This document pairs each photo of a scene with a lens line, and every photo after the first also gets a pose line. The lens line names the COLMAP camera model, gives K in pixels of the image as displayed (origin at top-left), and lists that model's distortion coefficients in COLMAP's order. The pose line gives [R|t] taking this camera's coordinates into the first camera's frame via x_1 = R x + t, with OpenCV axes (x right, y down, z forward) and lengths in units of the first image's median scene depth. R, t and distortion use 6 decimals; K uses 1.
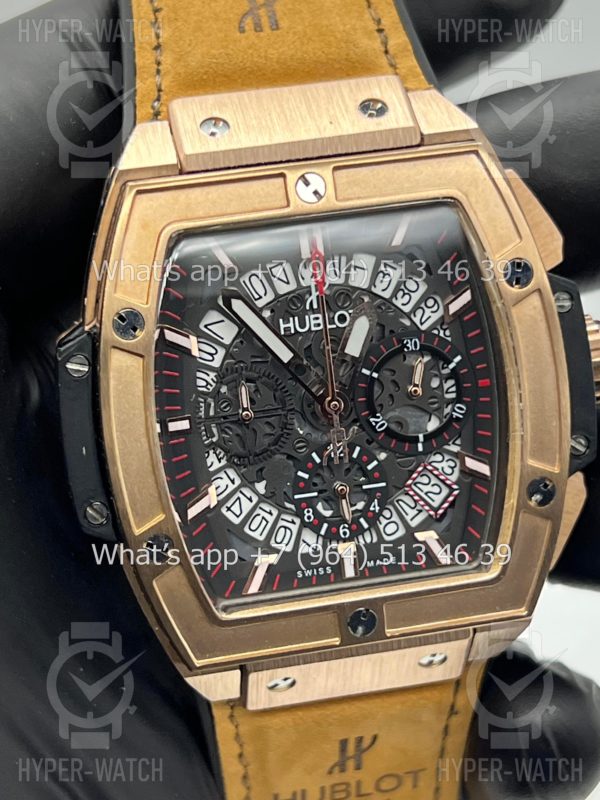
lens RADIAL K [[1844.2, 0, 300.0], [0, 1844.2, 400.0], [0, 0, 1]] dist [0.181806, 0.604989]
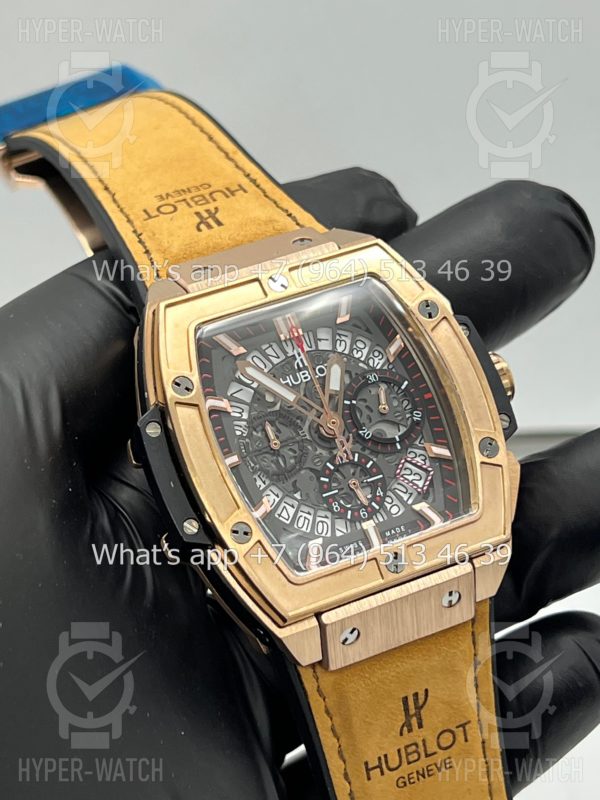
lens RADIAL K [[1844.2, 0, 300.0], [0, 1844.2, 400.0], [0, 0, 1]] dist [0.181806, 0.604989]
pose [[0.962185, -0.233119, 0.140910, -0.198893], [0.268761, 0.896688, -0.351735, 0.472671], [-0.044356, 0.376305, 0.925433, -0.316339]]
